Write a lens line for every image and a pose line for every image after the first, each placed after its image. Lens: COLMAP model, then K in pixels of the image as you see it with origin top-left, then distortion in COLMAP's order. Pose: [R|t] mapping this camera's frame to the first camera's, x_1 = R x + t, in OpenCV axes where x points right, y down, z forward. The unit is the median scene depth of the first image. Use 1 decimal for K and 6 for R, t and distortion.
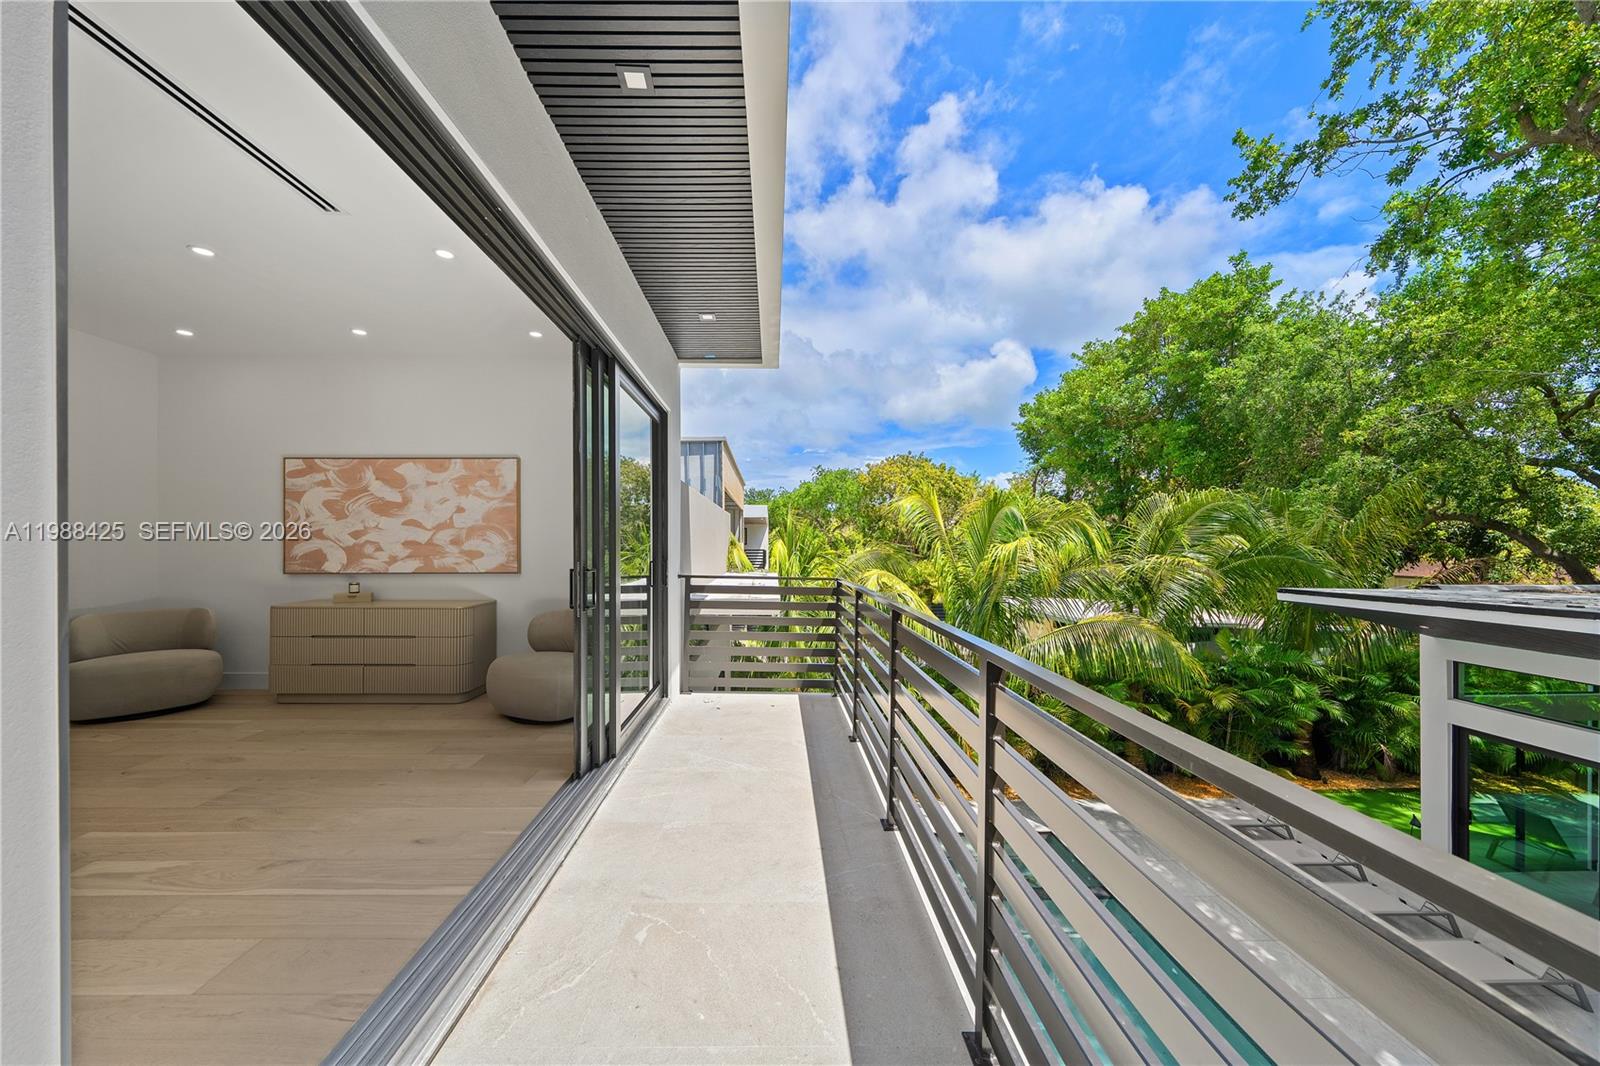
lens RADIAL K [[548.3, 0, 795.3], [0, 548.3, 545.4], [0, 0, 1]] dist [-0.001126, -0.000077]
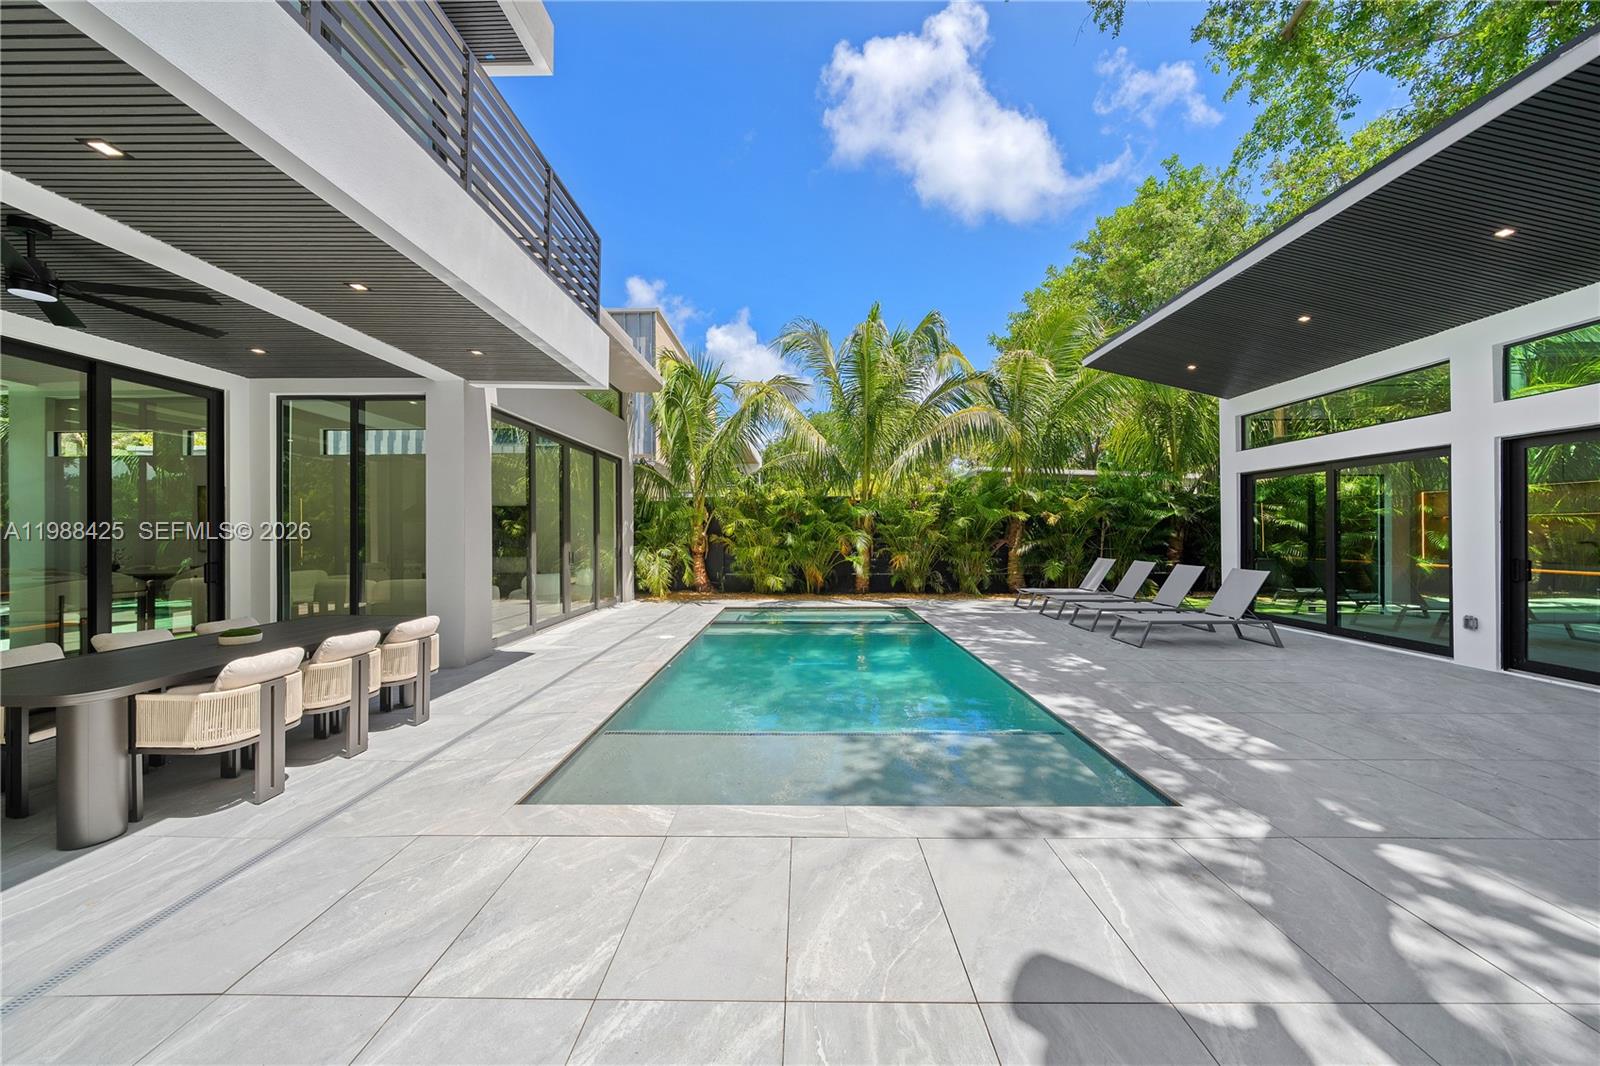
lens RADIAL K [[543.7, 0, 799.4], [0, 543.7, 536.3], [0, 0, 1]] dist [-0.004973, -0.000150]
pose [[0.999450, 0.003924, -0.032932, 0.251321], [-0.003788, 0.999984, 0.004187, 0.327687], [0.032948, -0.004060, 0.999449, -0.089554]]
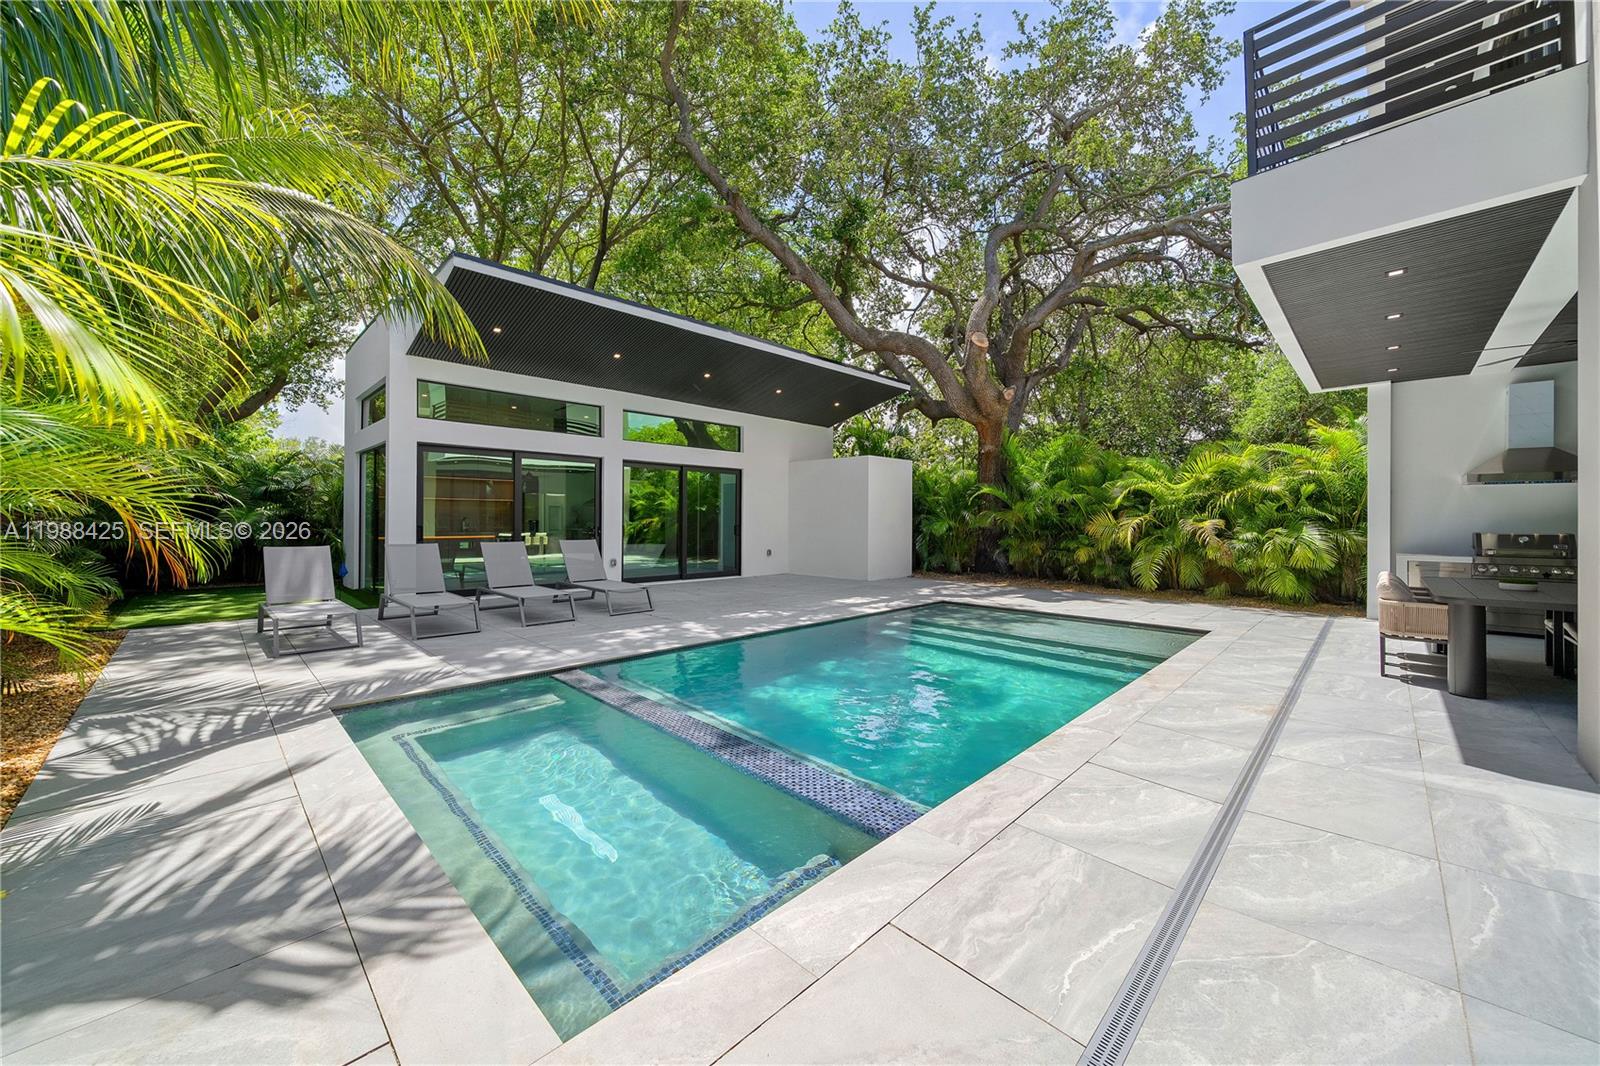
lens RADIAL K [[584.4, 0, 776.1], [0, 584.4, 520.7], [0, 0, 1]] dist [-0.020108, -0.000091]
pose [[-0.654759, 0.002579, 0.755833, -0.060952], [-0.003957, 0.999969, -0.006840, 0.348311], [-0.755827, -0.007470, -0.654729, 0.885773]]
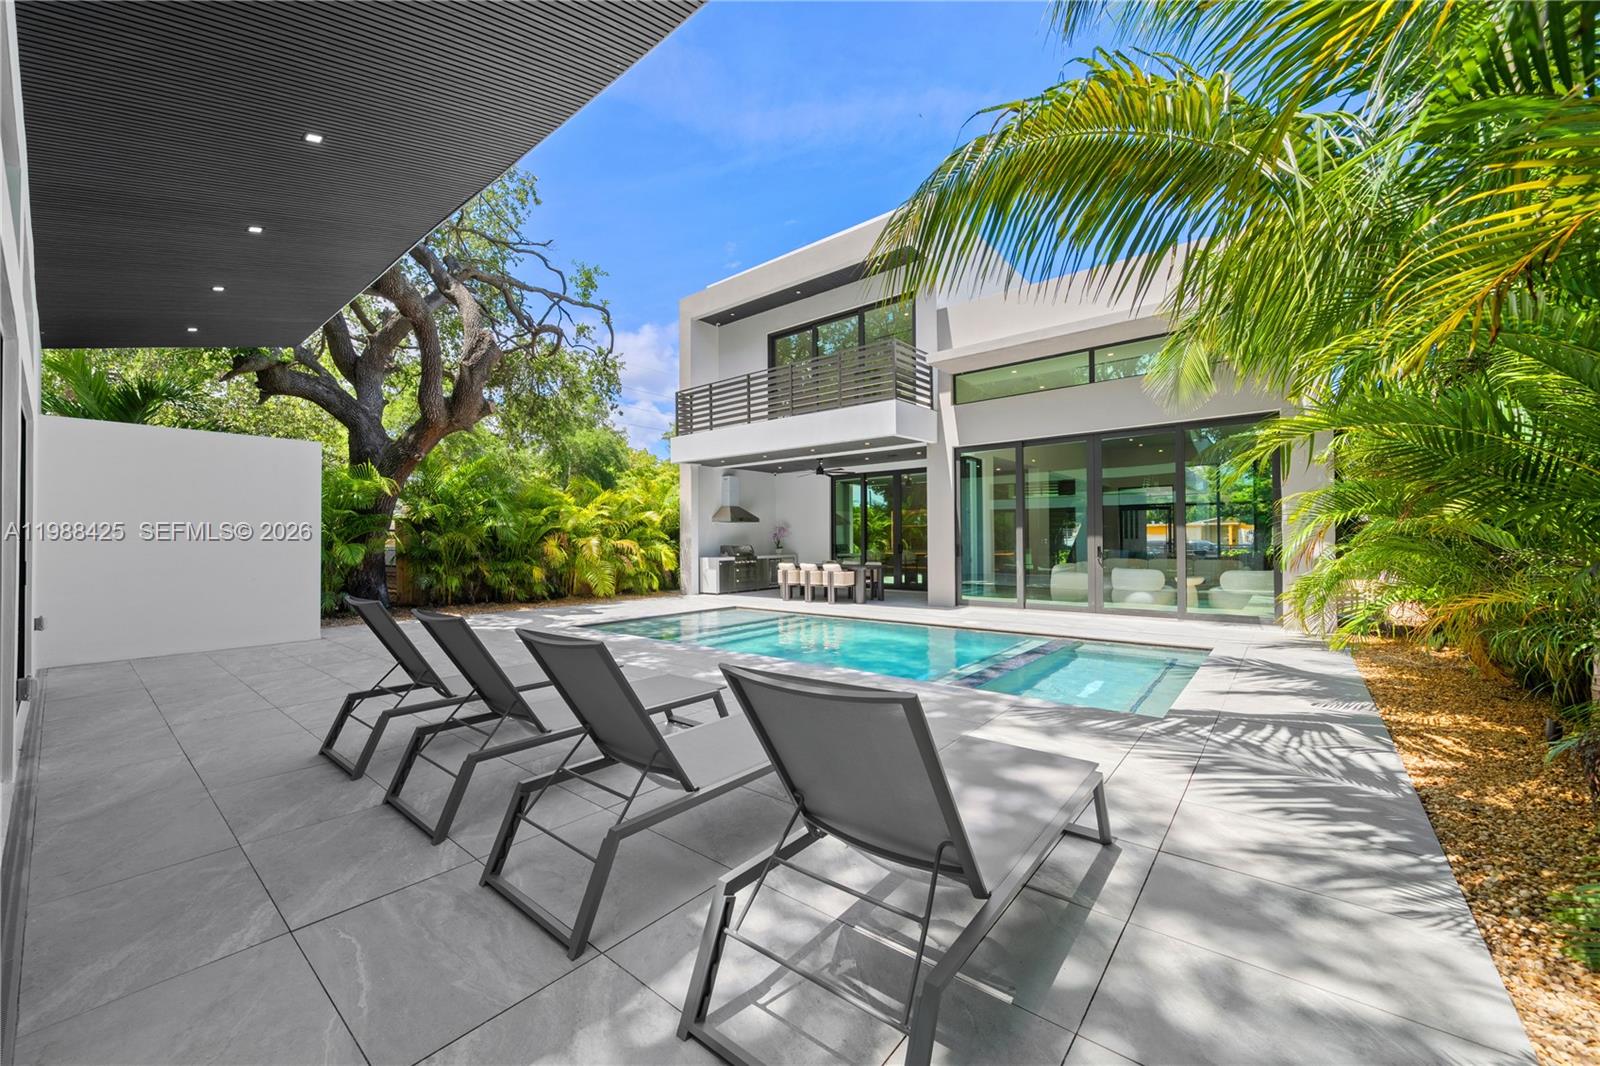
lens RADIAL K [[615.4, 0, 795.7], [0, 615.4, 538.1], [0, 0, 1]] dist [-0.000691, -0.000025]
pose [[-0.654128, 0.009928, -0.756319, 0.849170], [0.013554, 0.999907, 0.001403, 0.337981], [0.756263, -0.009333, -0.654202, 0.942815]]
